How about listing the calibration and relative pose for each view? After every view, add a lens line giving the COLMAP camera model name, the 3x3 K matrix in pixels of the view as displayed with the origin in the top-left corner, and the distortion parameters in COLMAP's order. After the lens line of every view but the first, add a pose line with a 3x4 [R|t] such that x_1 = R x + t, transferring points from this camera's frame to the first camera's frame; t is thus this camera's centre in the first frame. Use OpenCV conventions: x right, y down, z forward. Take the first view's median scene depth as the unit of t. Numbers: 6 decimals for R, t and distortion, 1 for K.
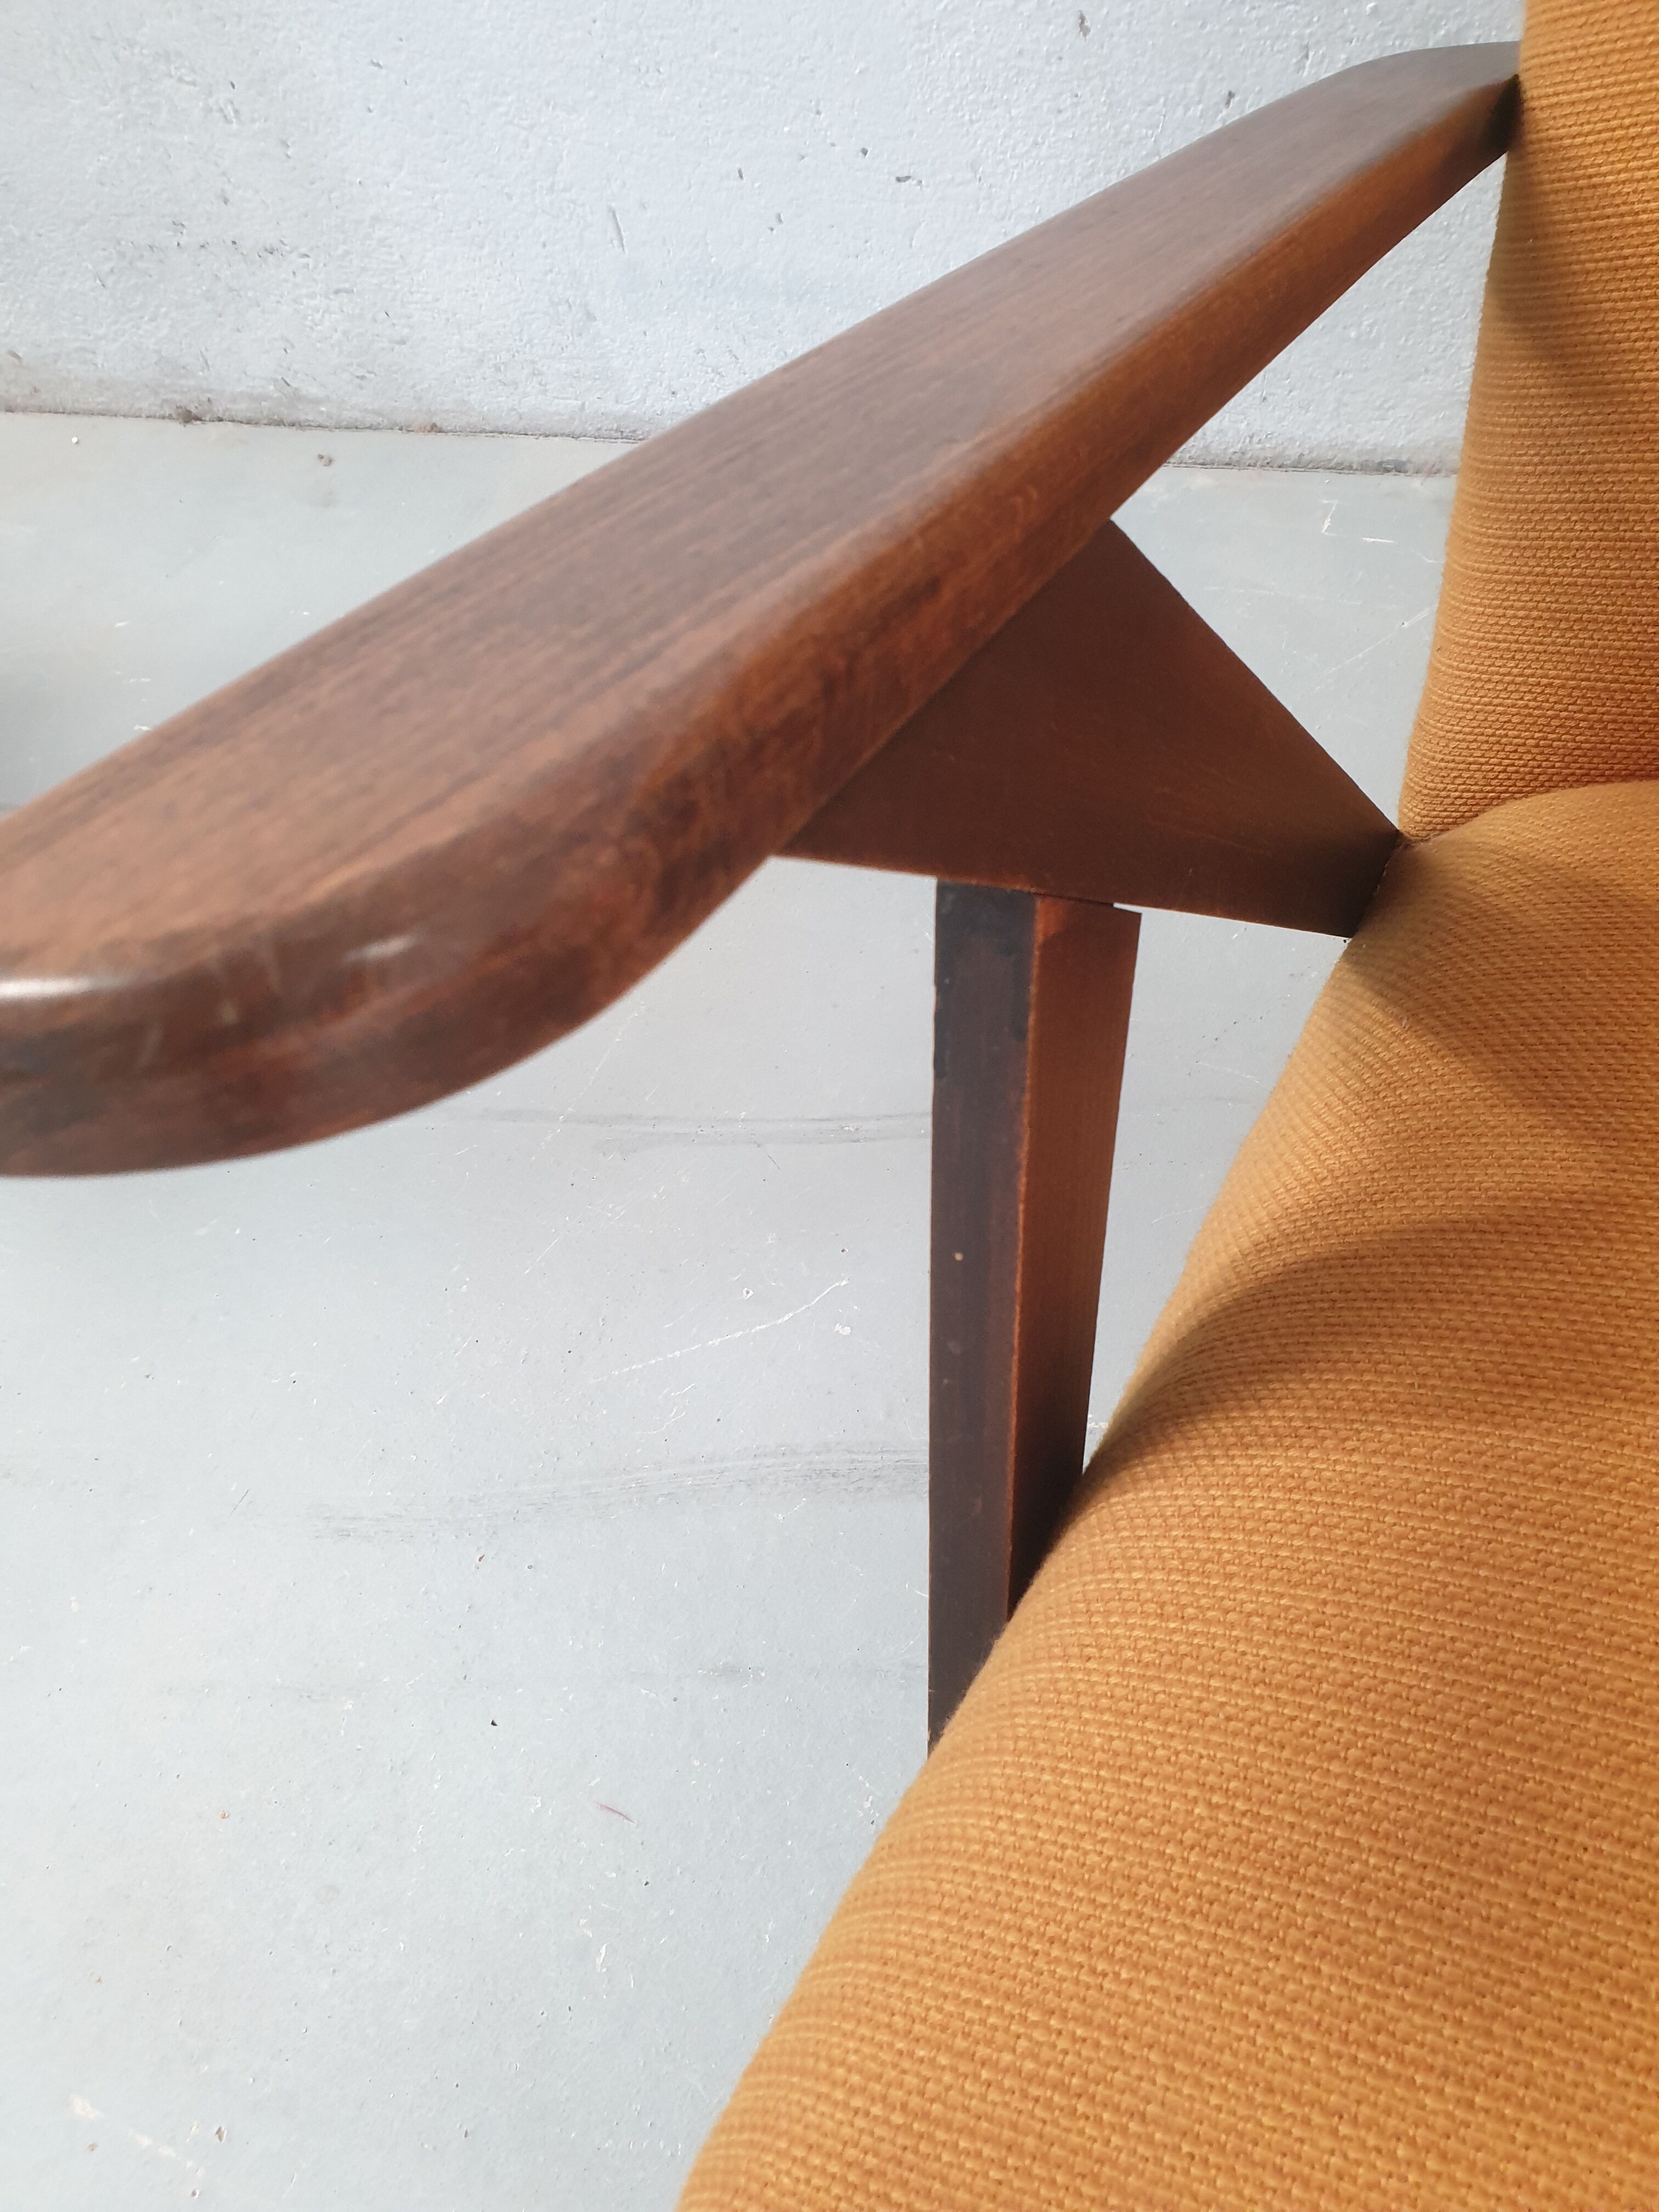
lens RADIAL K [[1732.9, 0, 830.7], [0, 1732.9, 1113.0], [0, 0, 1]] dist [-0.009925, 0.034561]
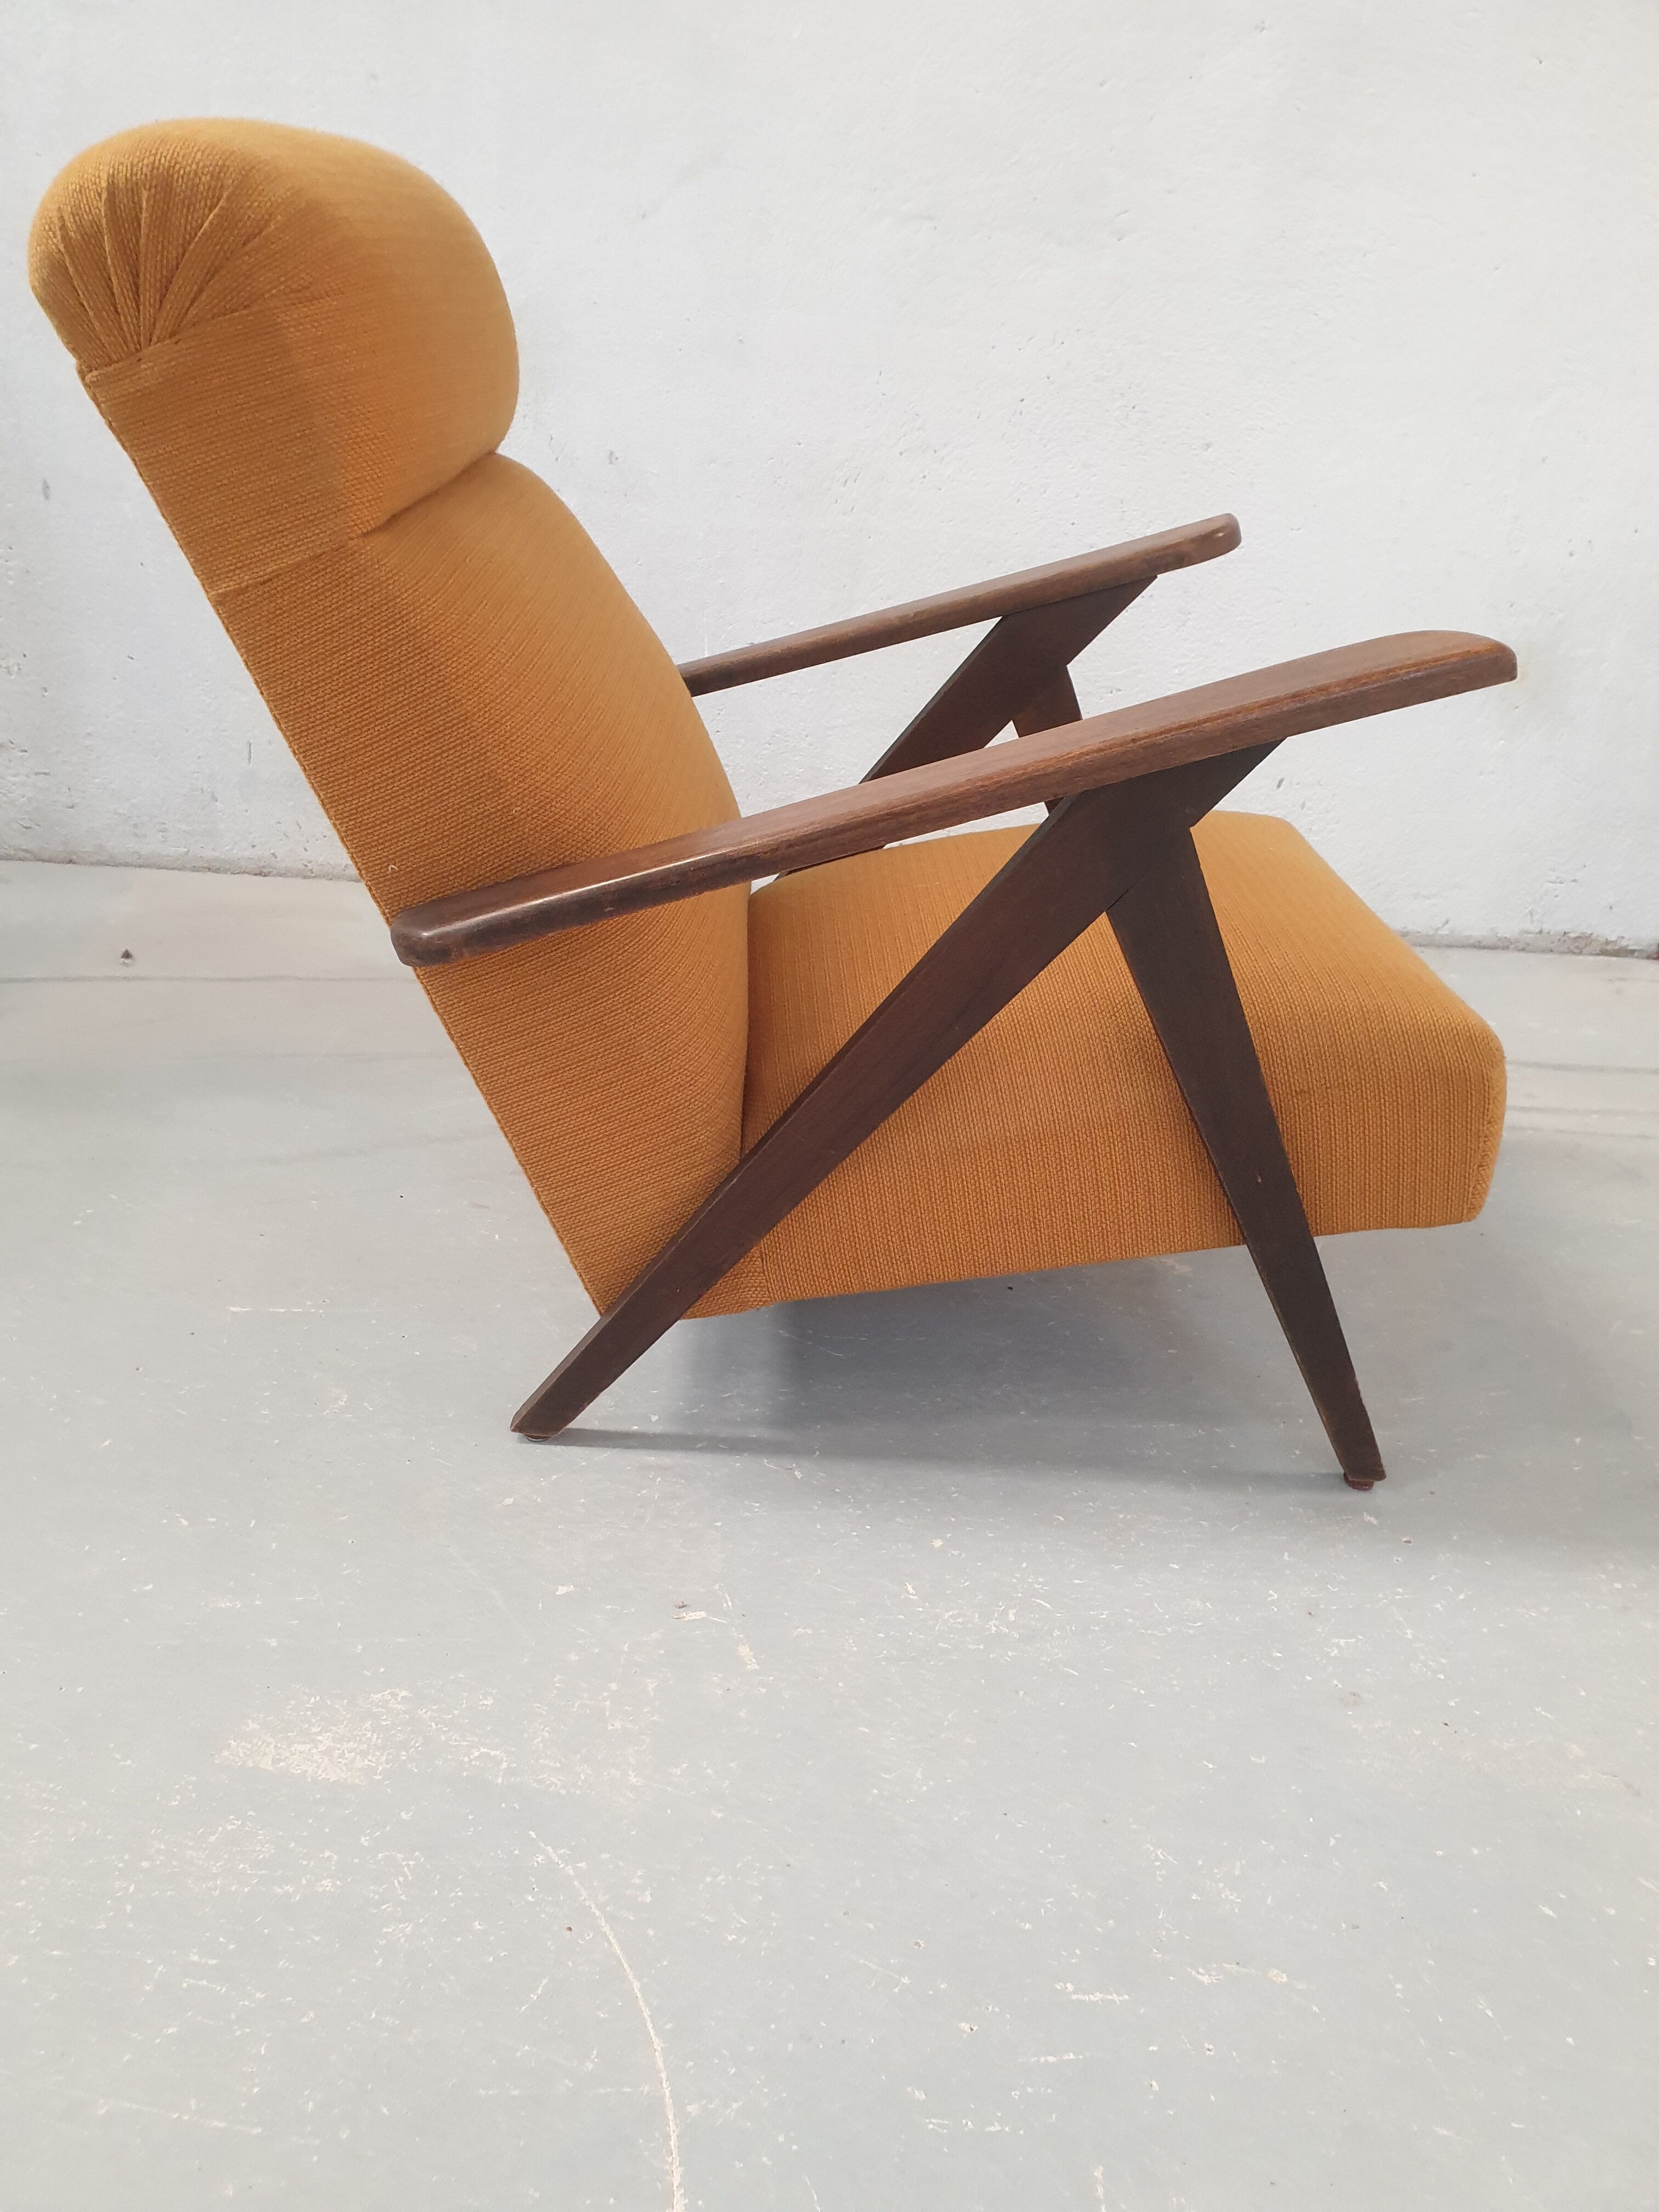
lens RADIAL K [[1732.9, 0, 828.8], [0, 1732.9, 1097.5], [0, 0, 1]] dist [-0.009925, 0.034561]
pose [[0.841828, 0.104426, 0.529548, -0.546039], [0.197422, 0.853548, -0.482162, 0.847586], [-0.502345, 0.510442, 0.697924, -0.456943]]
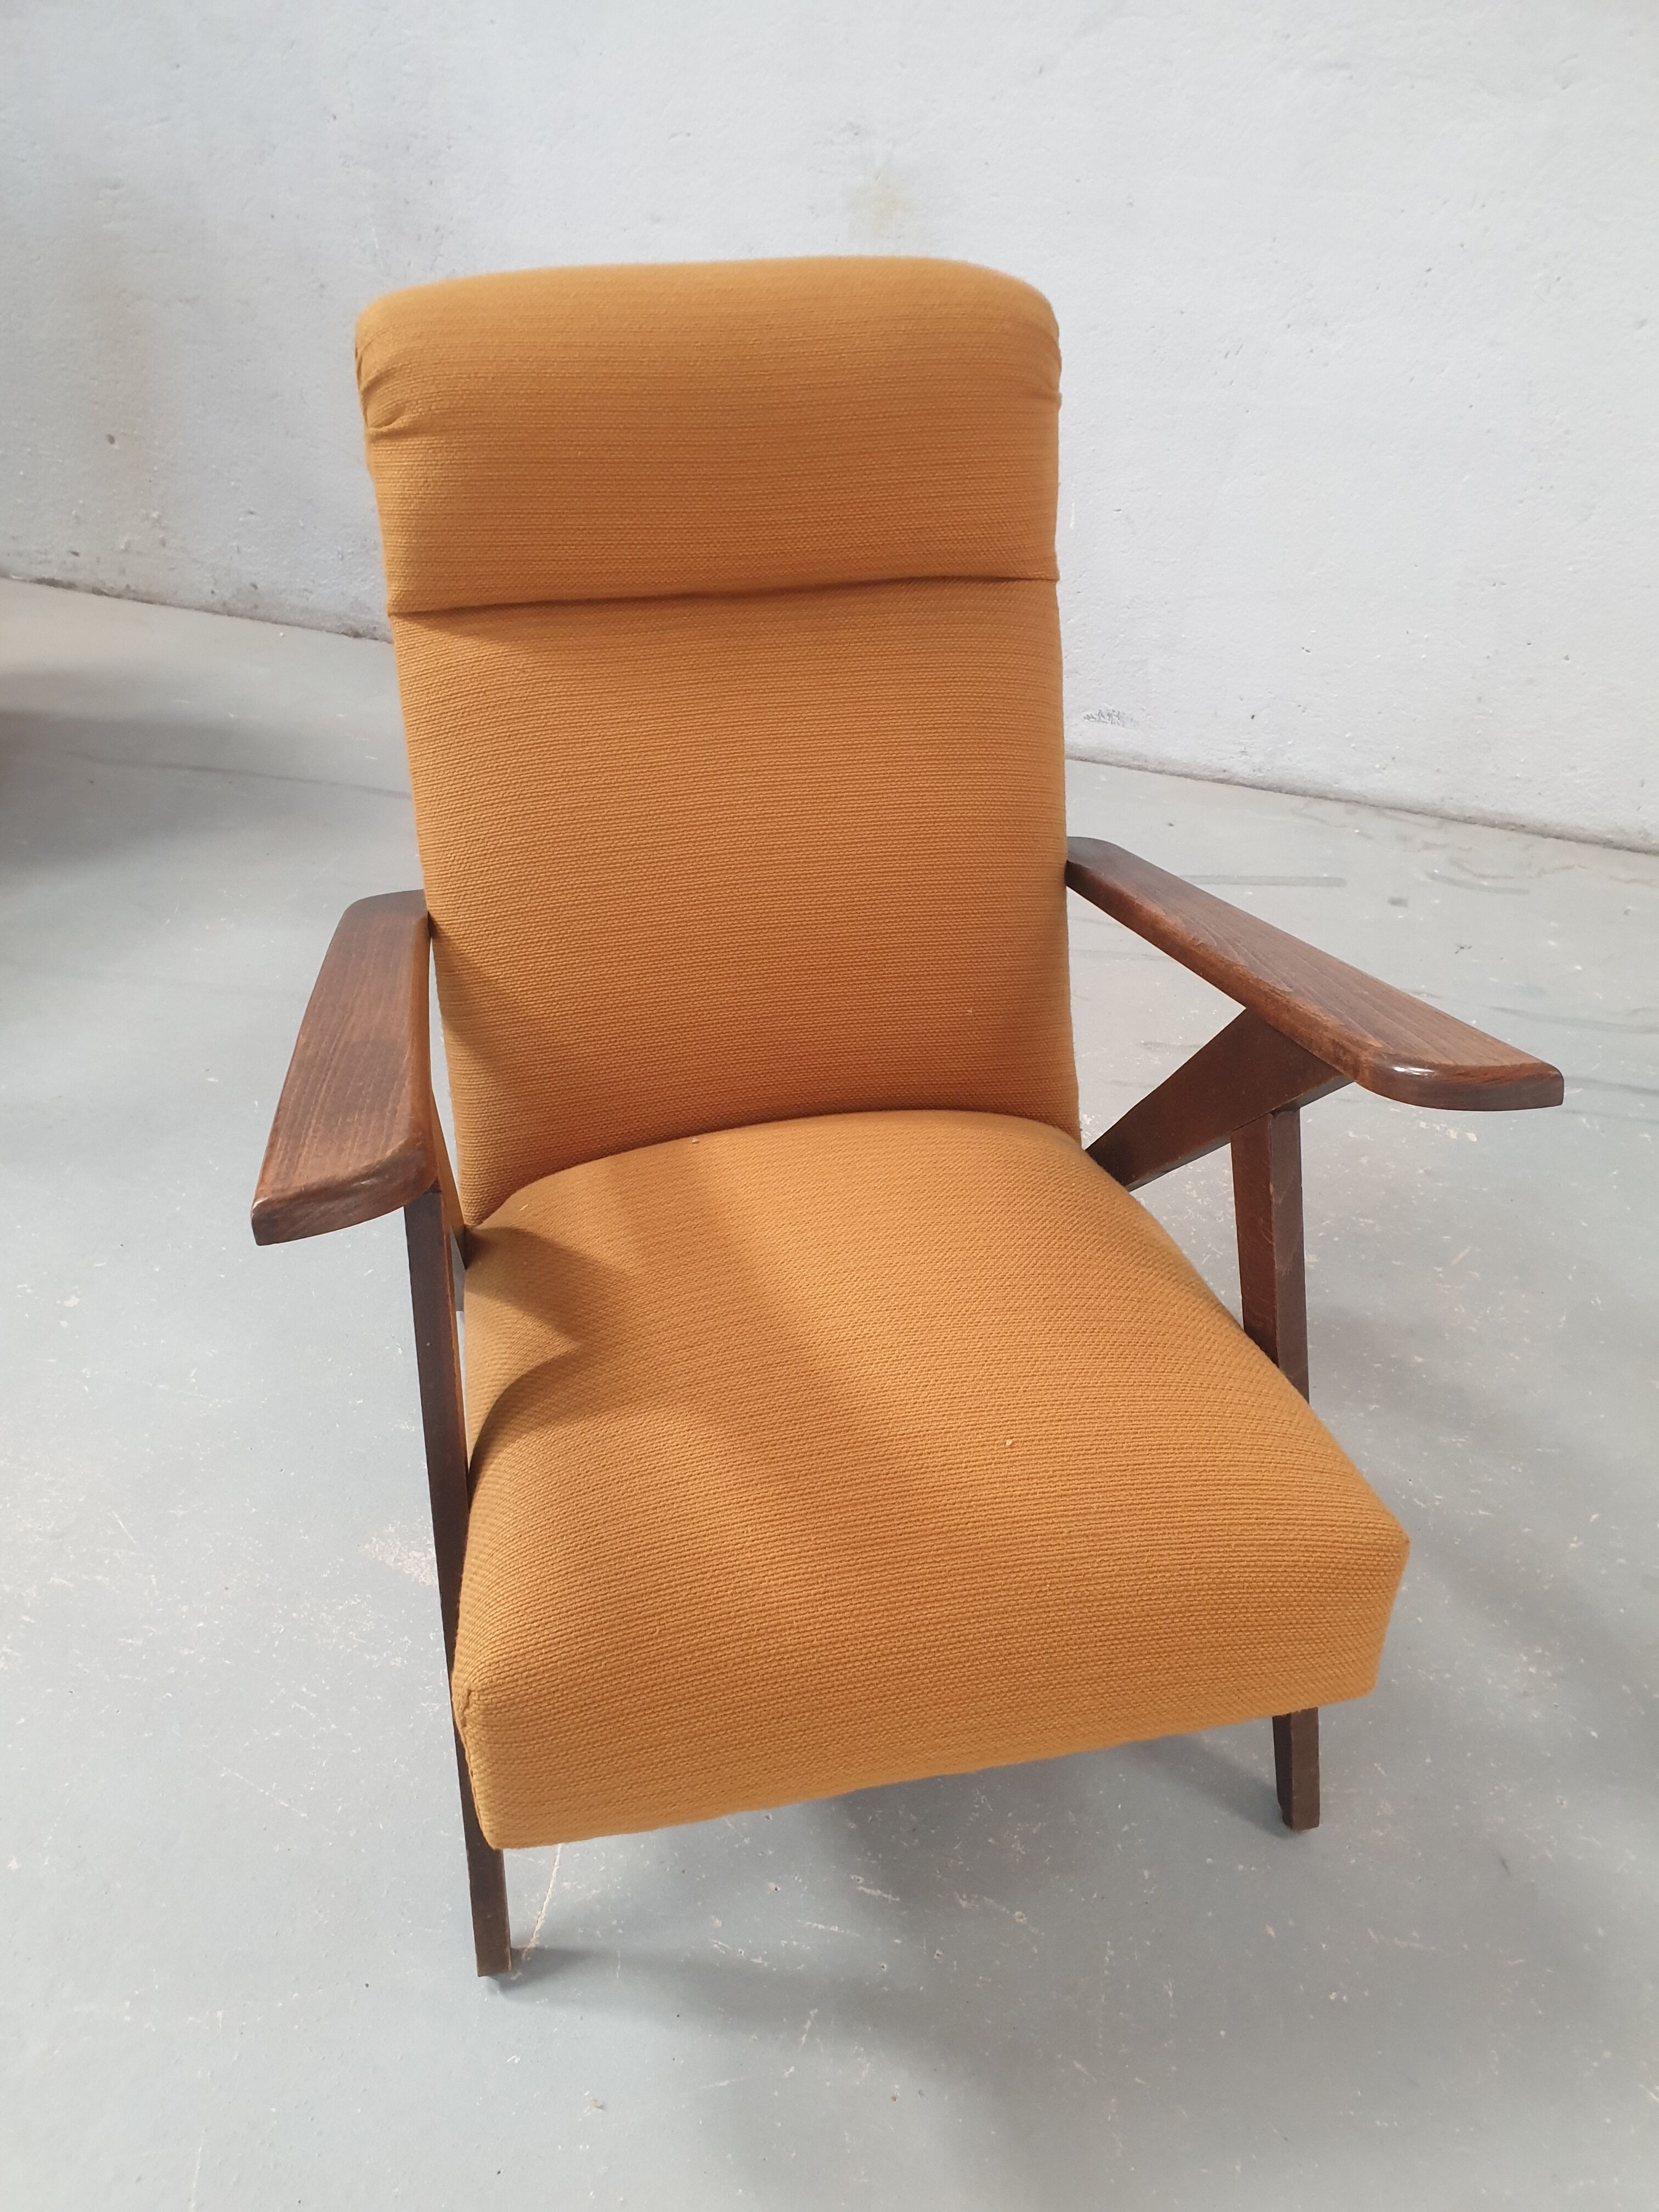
lens RADIAL K [[1732.9, 0, 834.1], [0, 1732.9, 1118.0], [0, 0, 1]] dist [-0.009925, 0.034561]
pose [[0.954520, 0.143113, 0.261555, -0.371452], [-0.062961, 0.954236, -0.292353, 0.710979], [-0.291425, 0.262589, 0.919847, -0.825820]]
